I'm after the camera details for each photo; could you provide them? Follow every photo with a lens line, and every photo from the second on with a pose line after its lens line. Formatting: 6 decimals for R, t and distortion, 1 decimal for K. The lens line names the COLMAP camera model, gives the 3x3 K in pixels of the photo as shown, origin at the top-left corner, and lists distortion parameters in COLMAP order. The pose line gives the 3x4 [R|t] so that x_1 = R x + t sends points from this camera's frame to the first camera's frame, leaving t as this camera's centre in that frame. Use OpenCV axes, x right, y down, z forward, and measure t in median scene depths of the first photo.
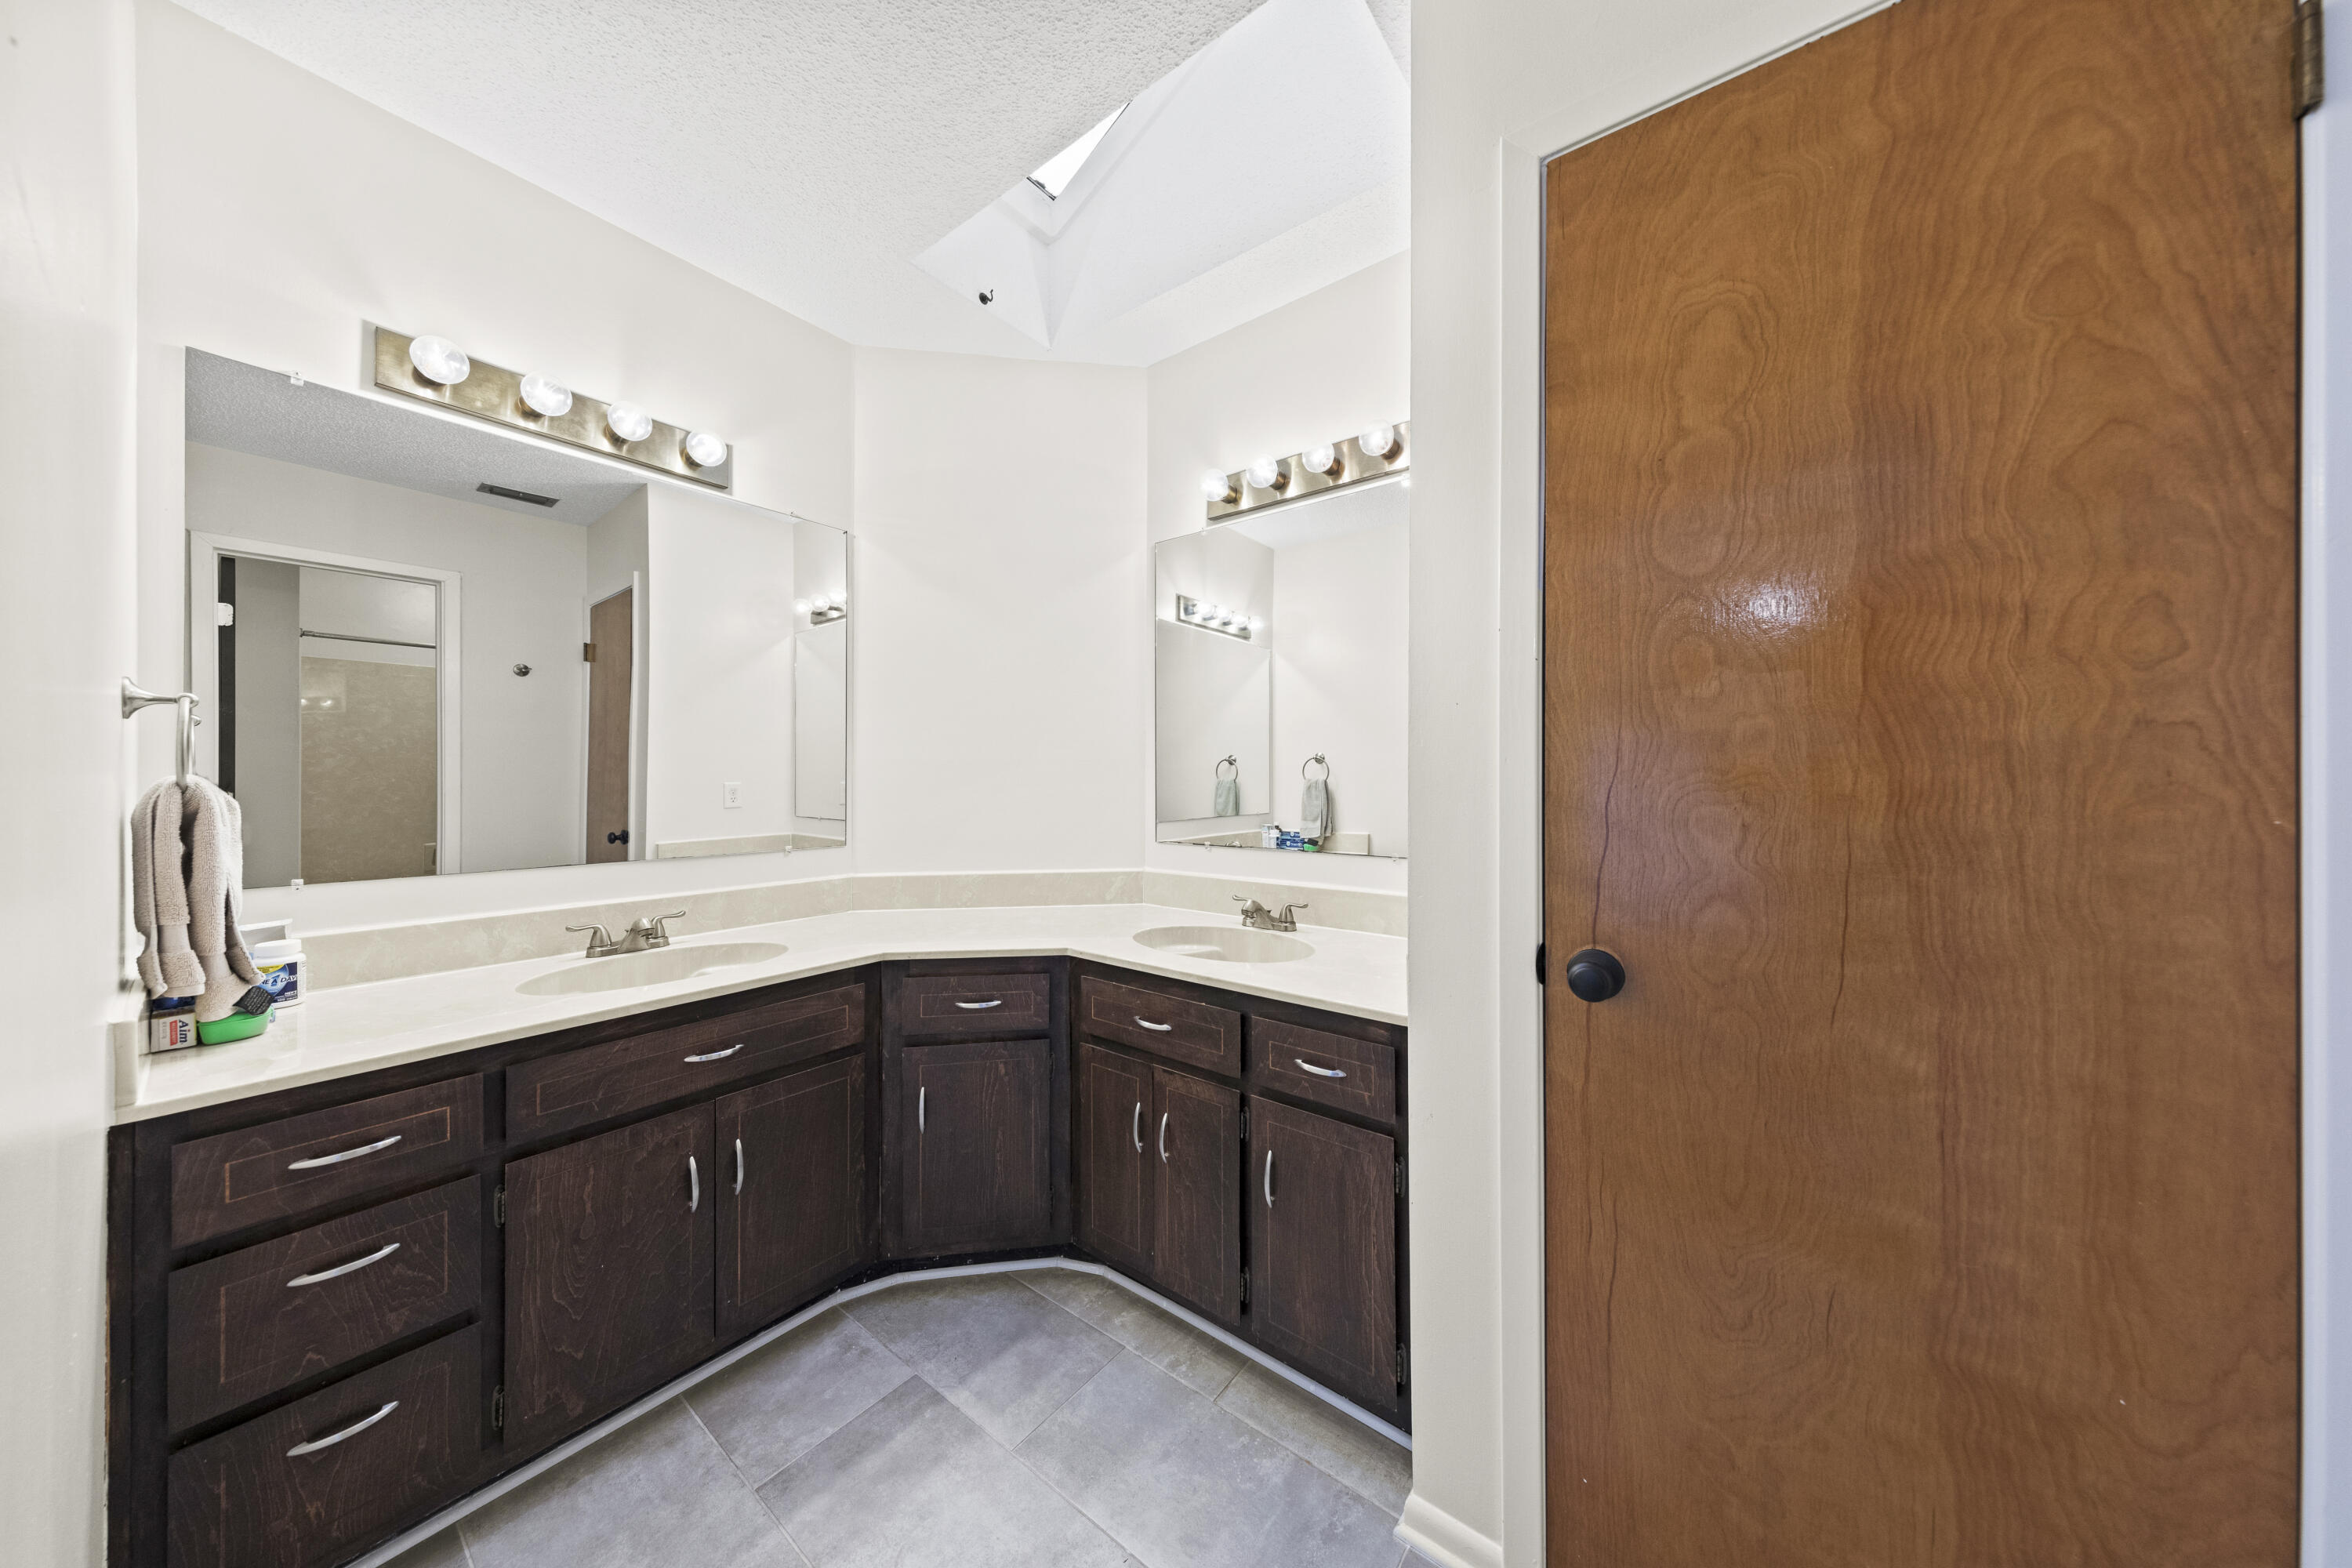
lens RADIAL K [[725.7, 0, 1176.3], [0, 725.7, 774.3], [0, 0, 1]] dist [0.000435, -0.001596]
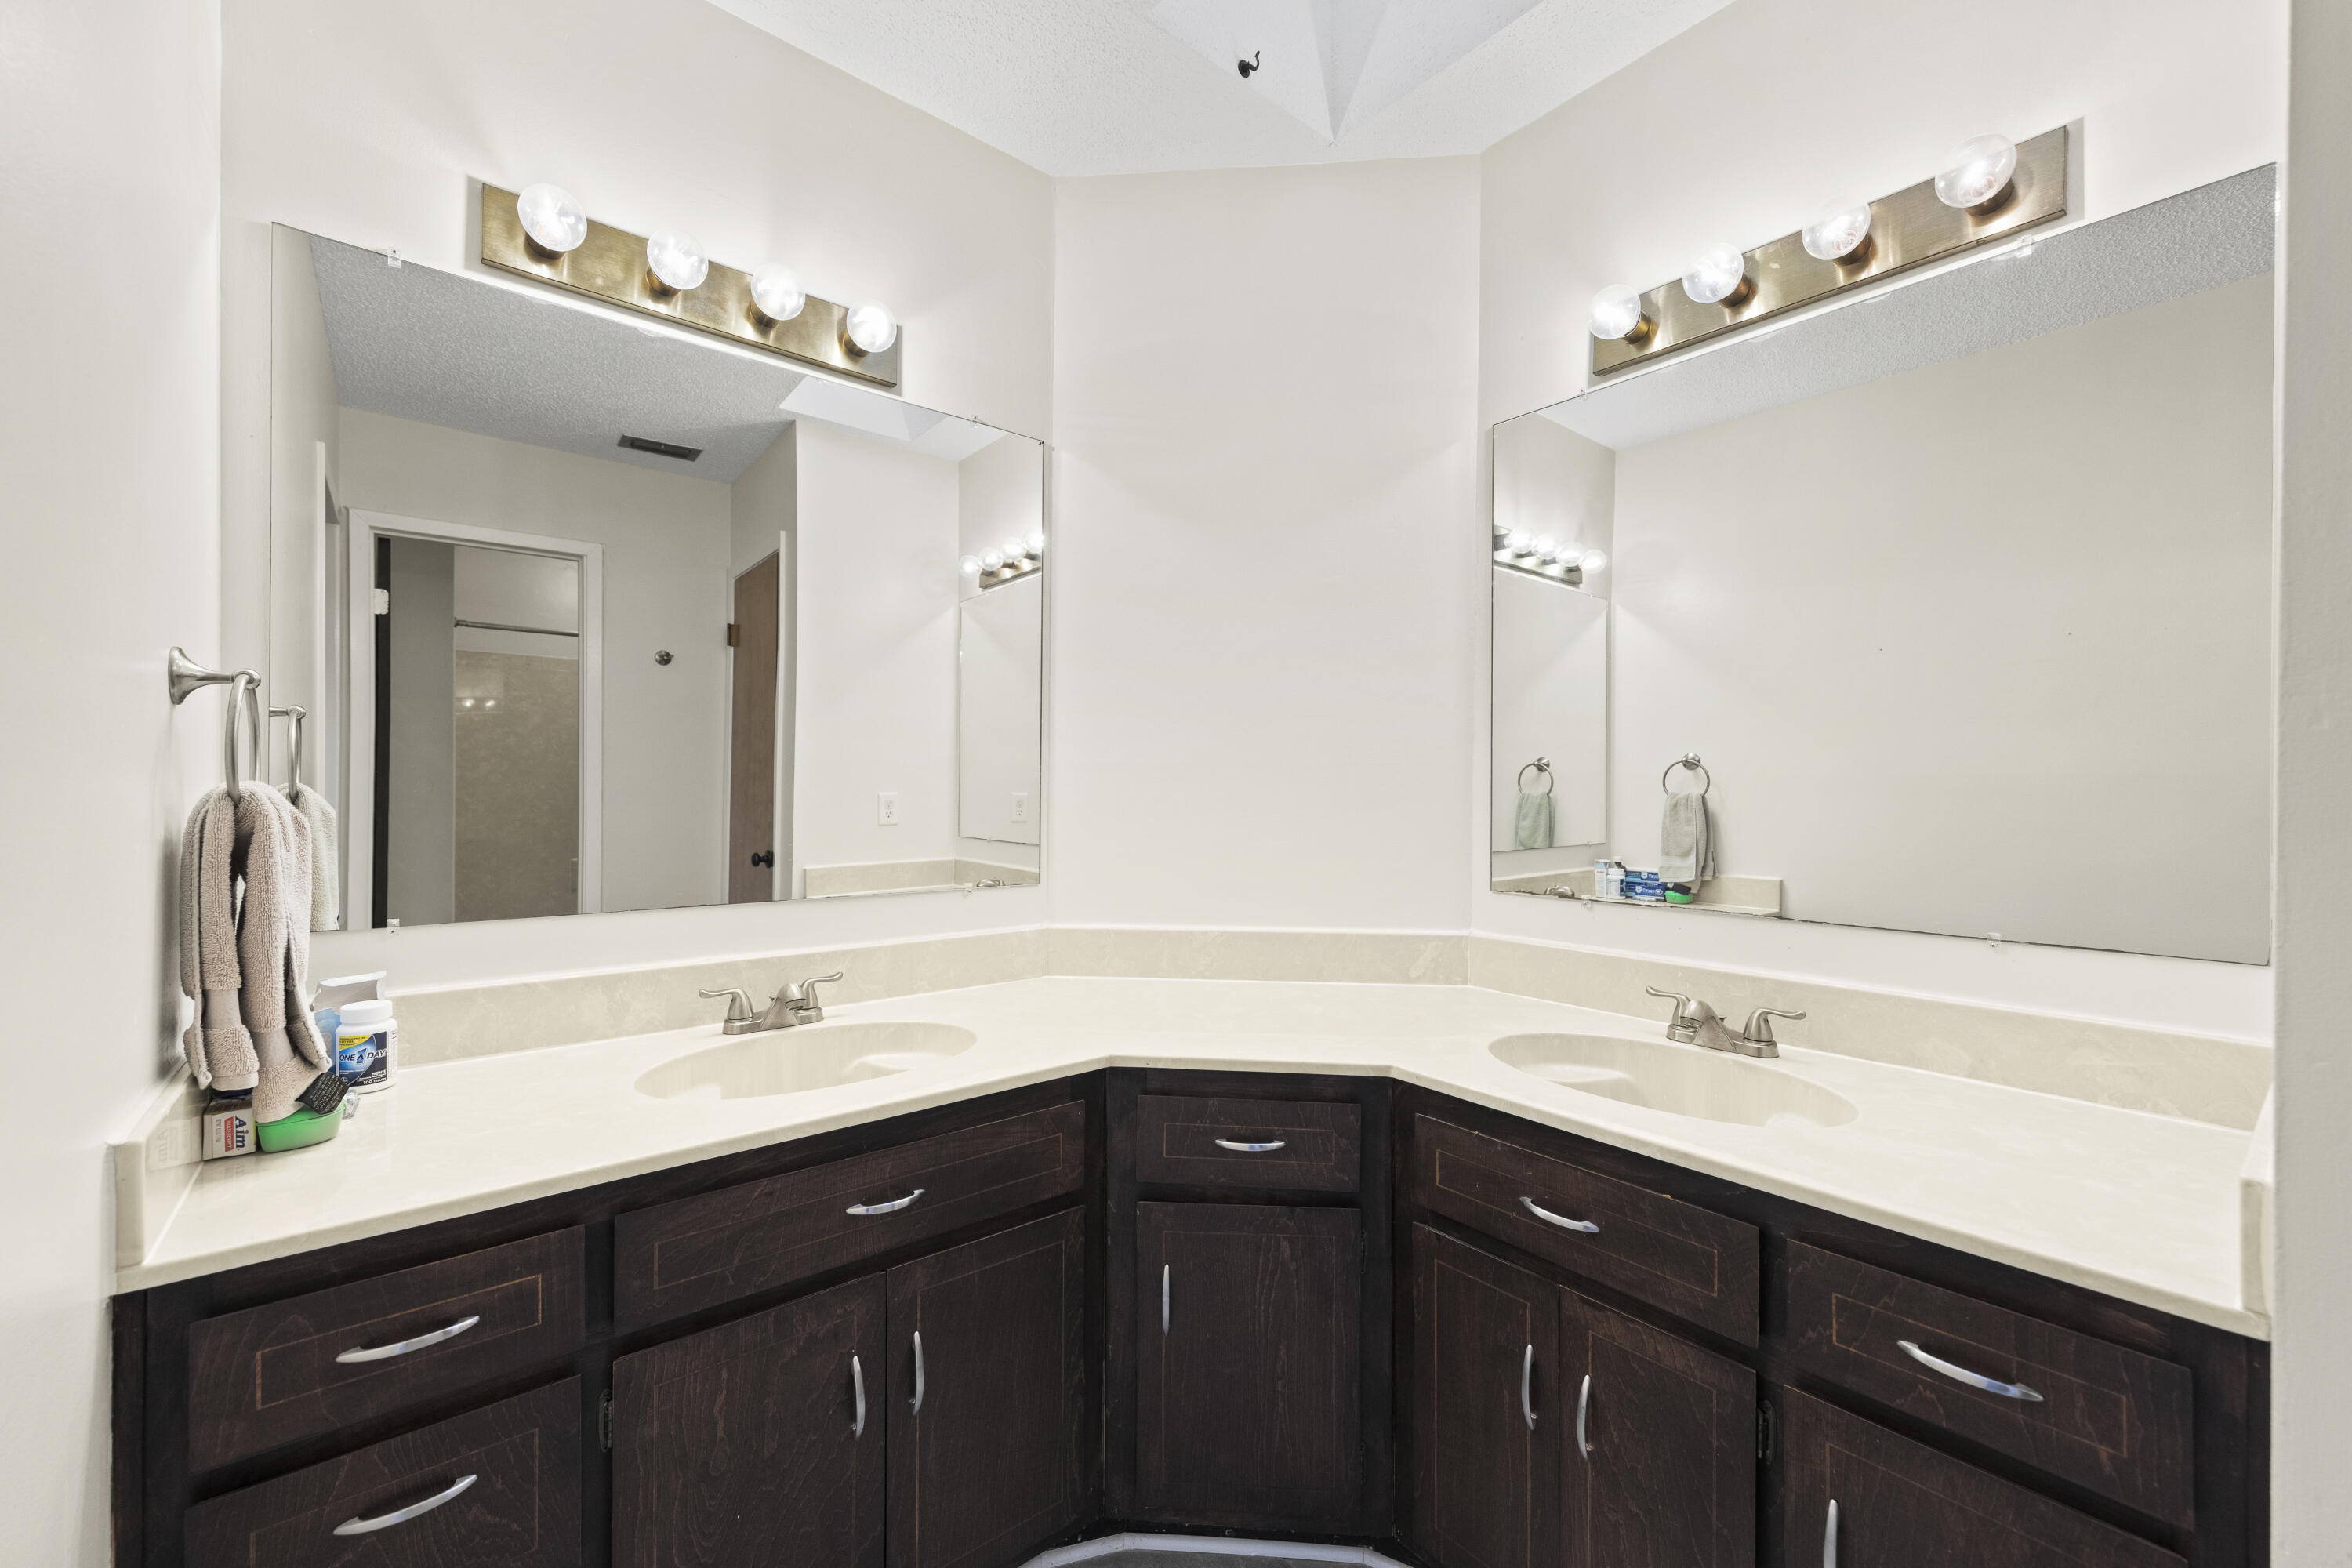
lens RADIAL K [[913.5, 0, 1176.0], [0, 913.5, 784.0], [0, 0, 1]] dist [0.000172, -0.003218]
pose [[0.973411, 0.004917, -0.229015, -0.166616], [-0.004803, 0.999988, 0.001055, -0.001379], [0.229017, 0.000073, 0.973422, 0.218009]]
